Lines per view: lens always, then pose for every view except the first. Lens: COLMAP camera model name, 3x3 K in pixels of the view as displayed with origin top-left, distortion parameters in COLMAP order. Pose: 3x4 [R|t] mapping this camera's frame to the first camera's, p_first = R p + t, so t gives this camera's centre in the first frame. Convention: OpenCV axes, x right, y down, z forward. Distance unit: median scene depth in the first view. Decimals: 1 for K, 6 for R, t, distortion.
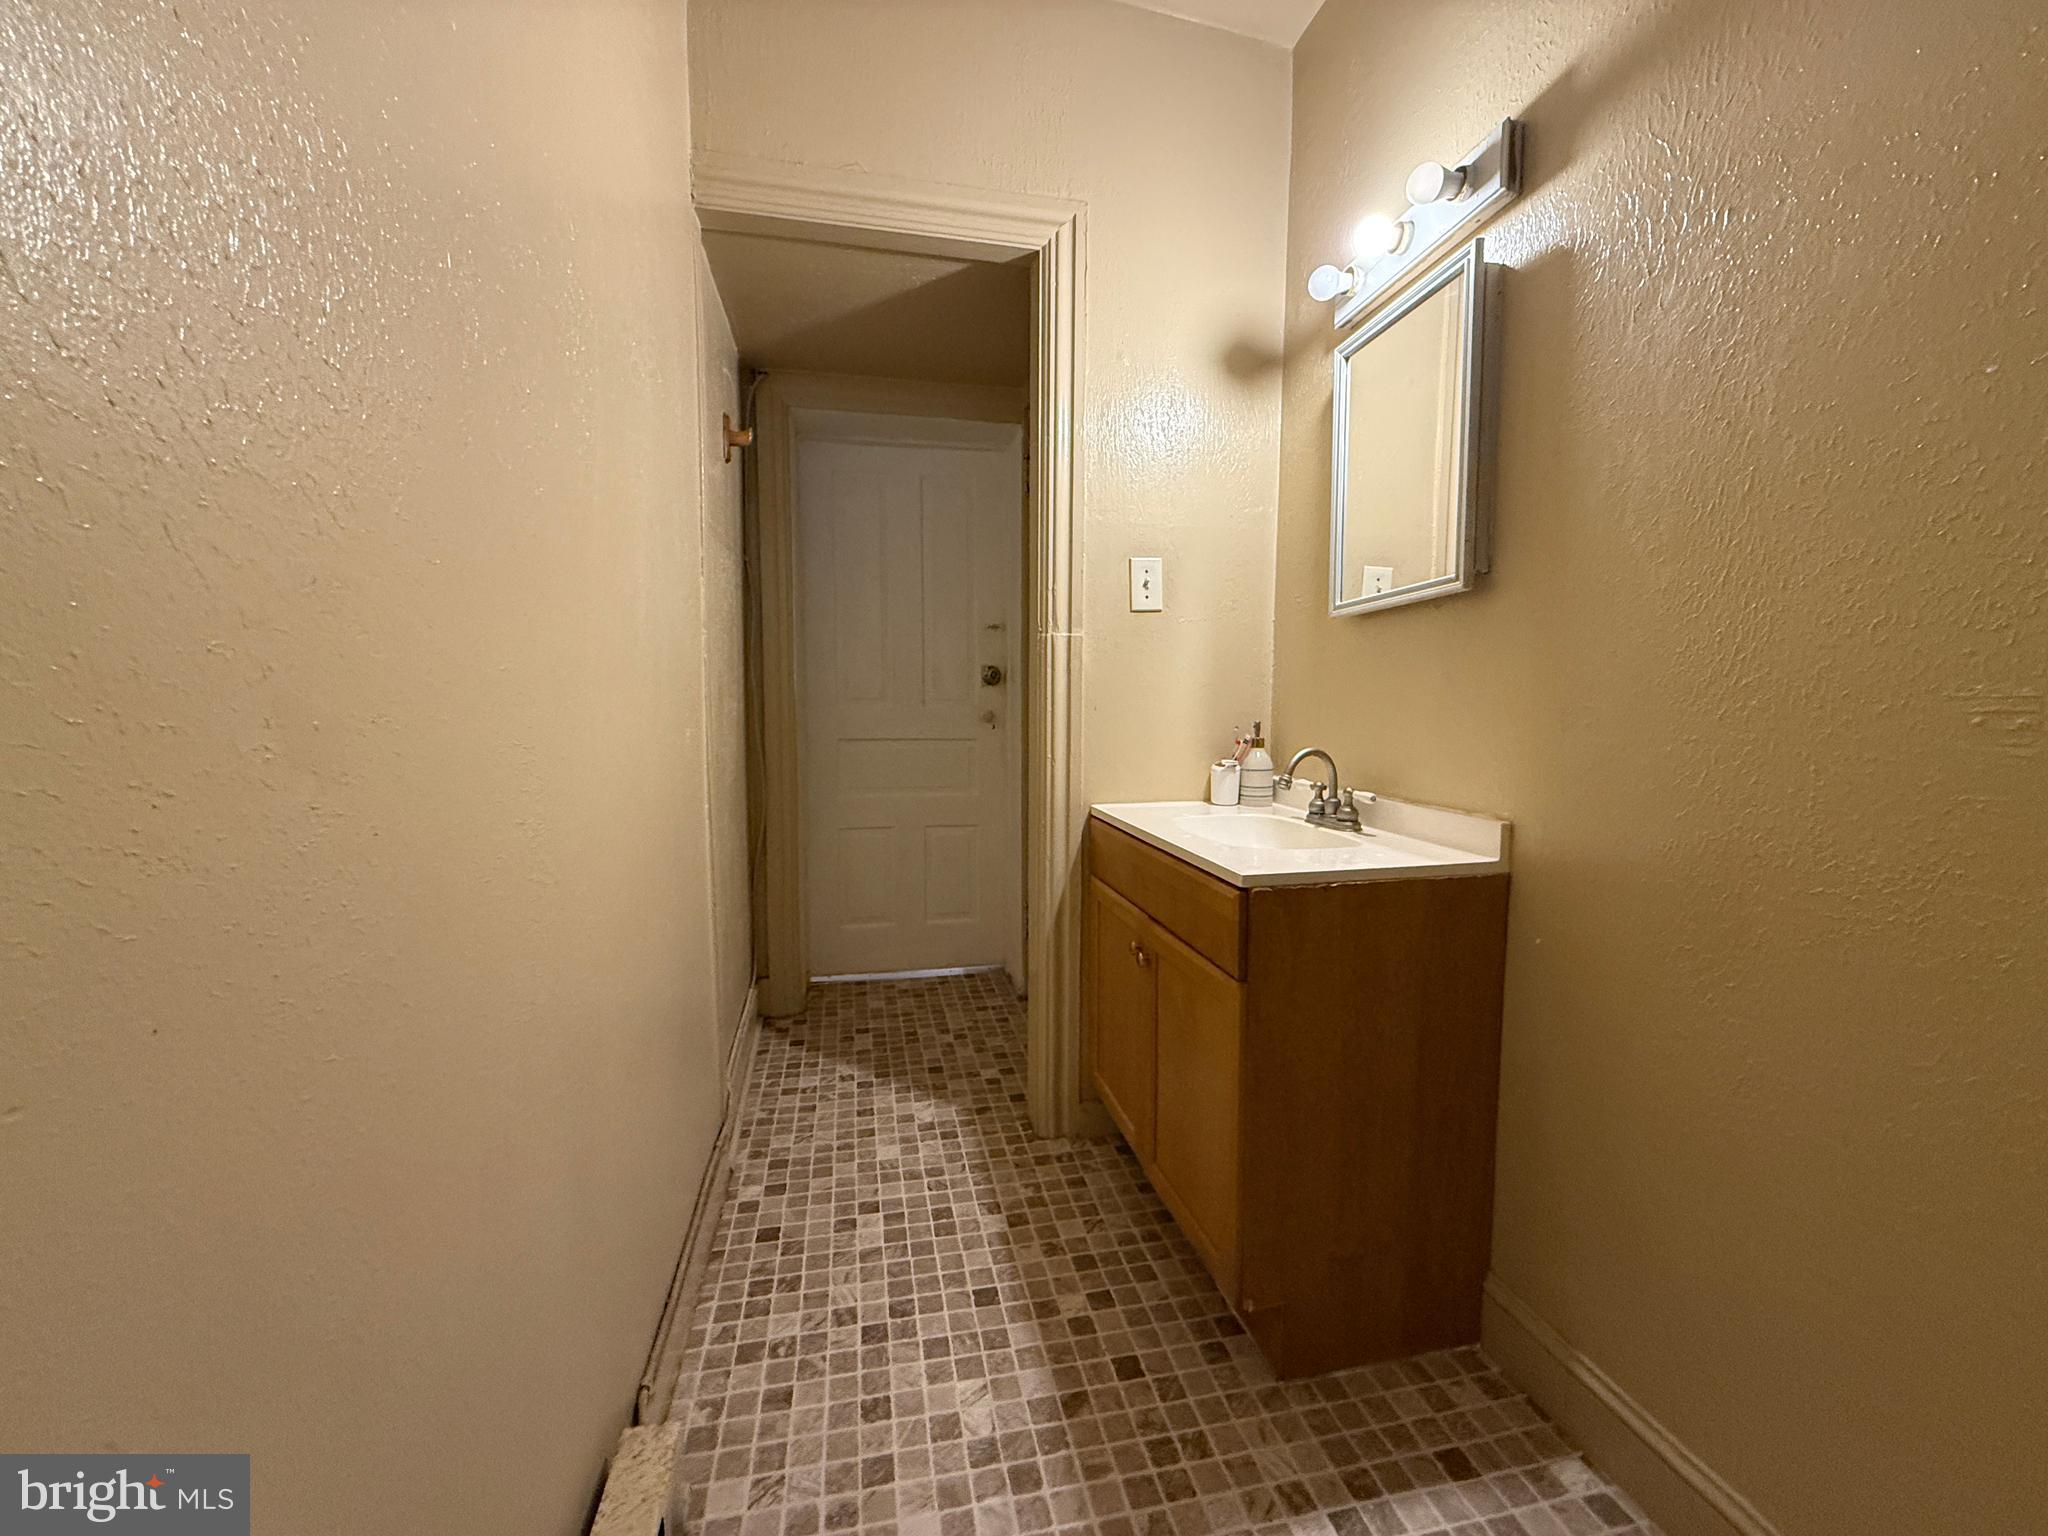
lens RADIAL K [[815.5, 0, 1028.2], [0, 815.5, 763.7], [0, 0, 1]] dist [-0.001988, -0.000217]
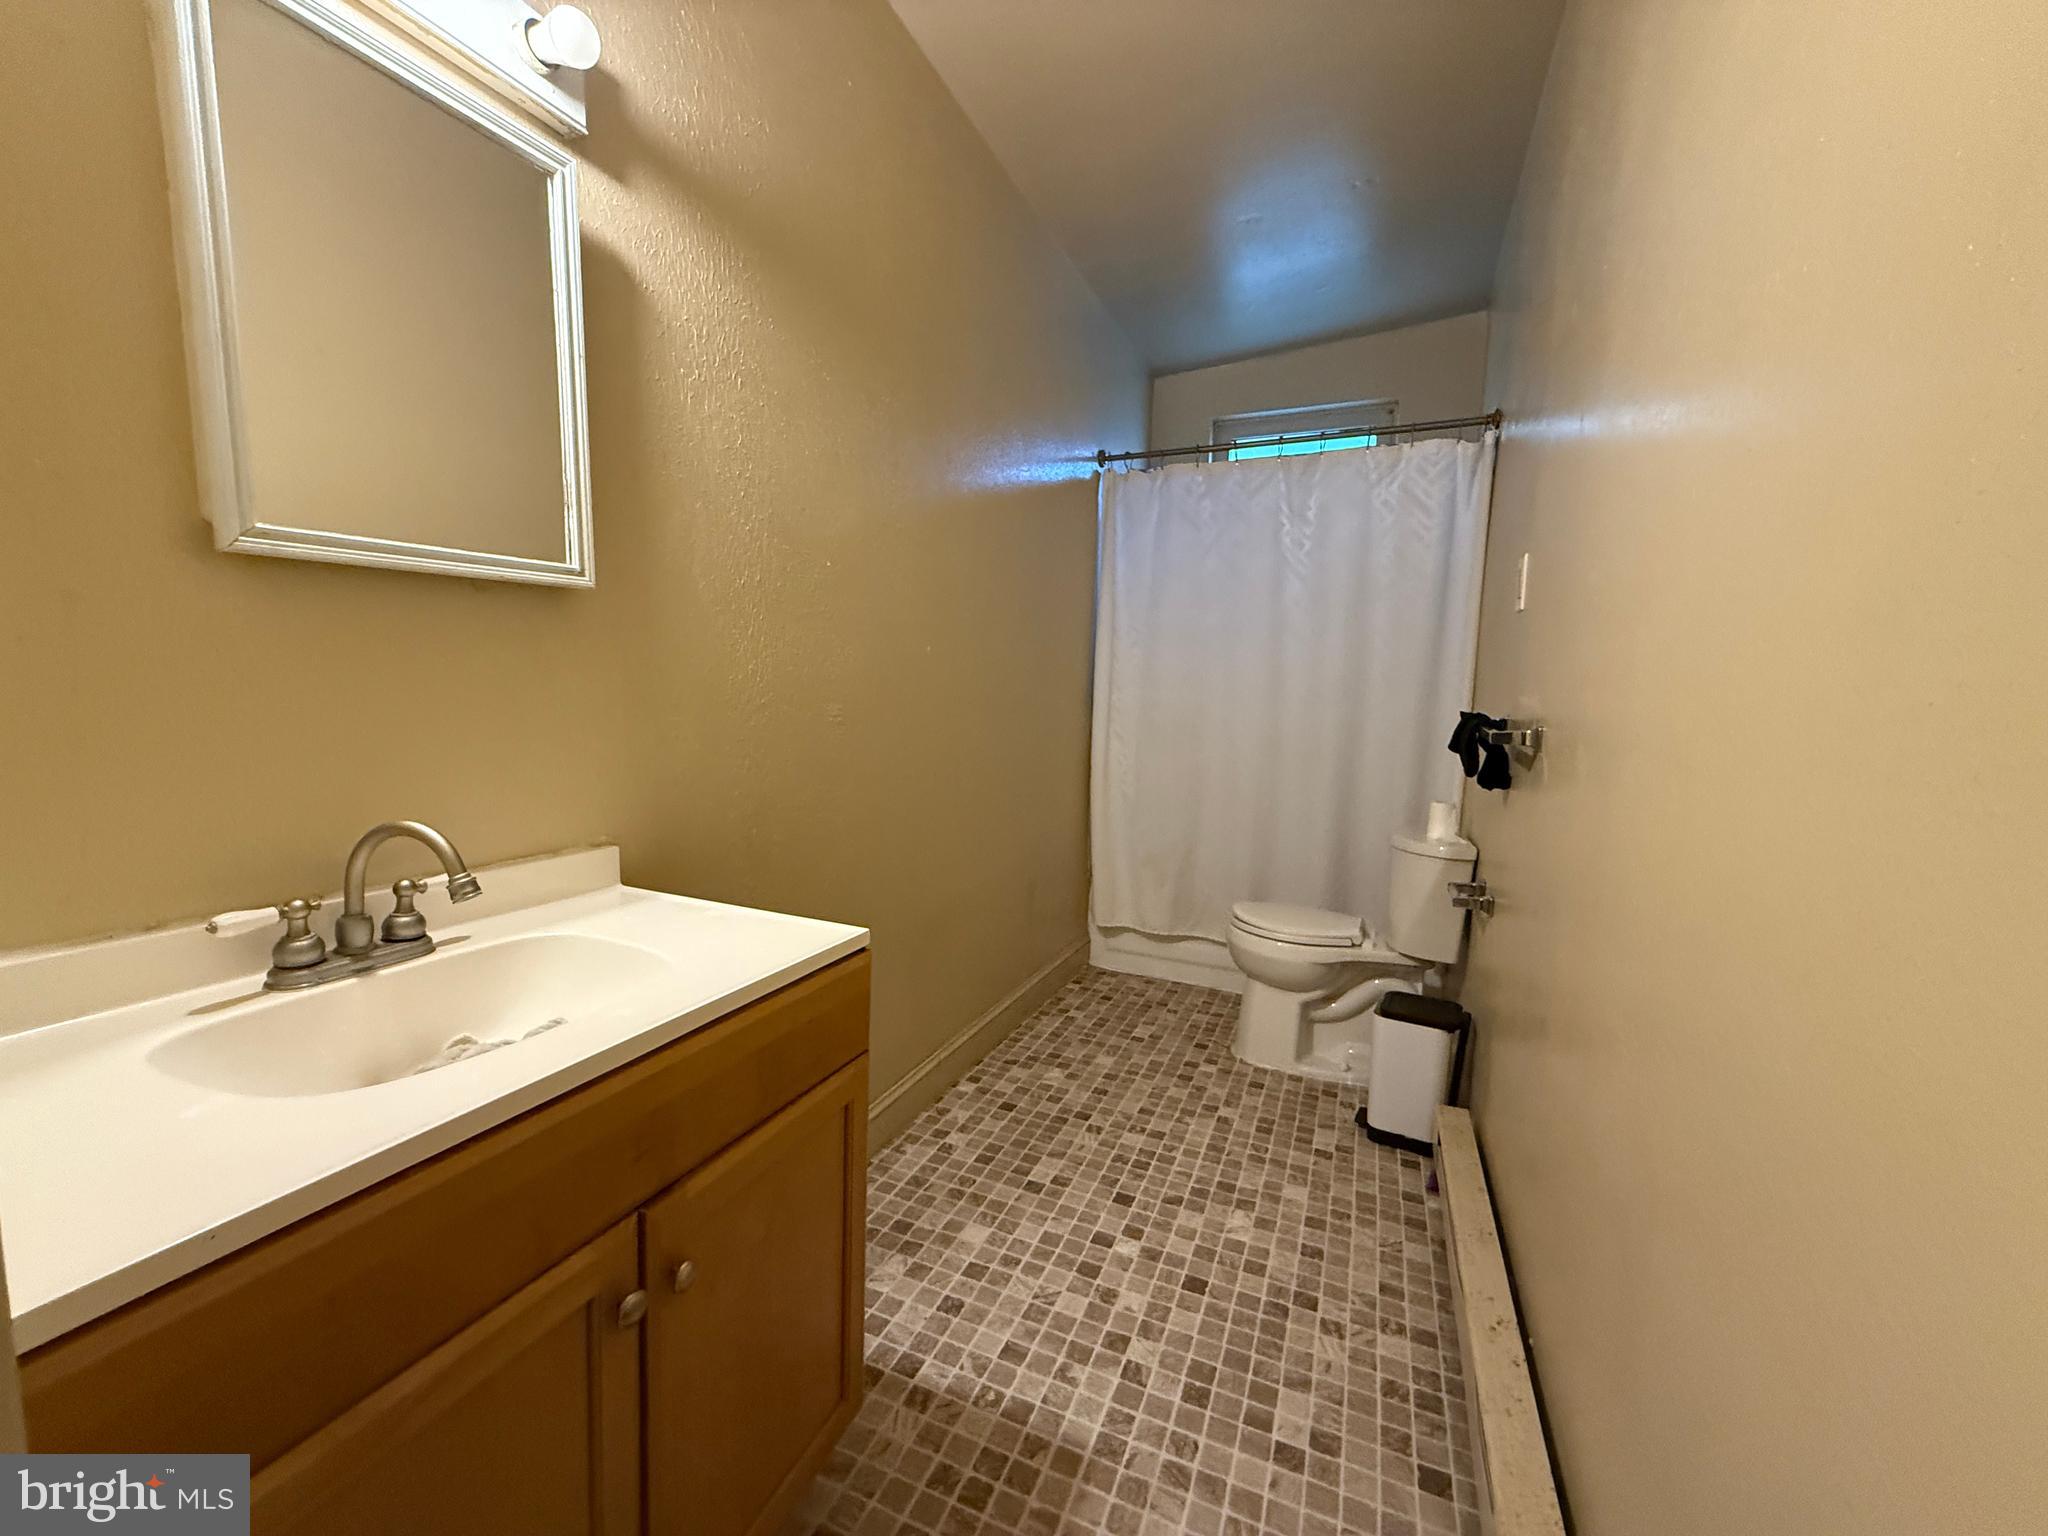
lens RADIAL K [[815.5, 0, 1028.7], [0, 815.5, 849.4], [0, 0, 1]] dist [-0.001988, -0.000217]
pose [[-0.820678, -0.119799, 0.558691, -0.370920], [0.035180, 0.965325, 0.258670, -0.163852], [-0.570306, 0.231940, -0.788007, 1.700354]]
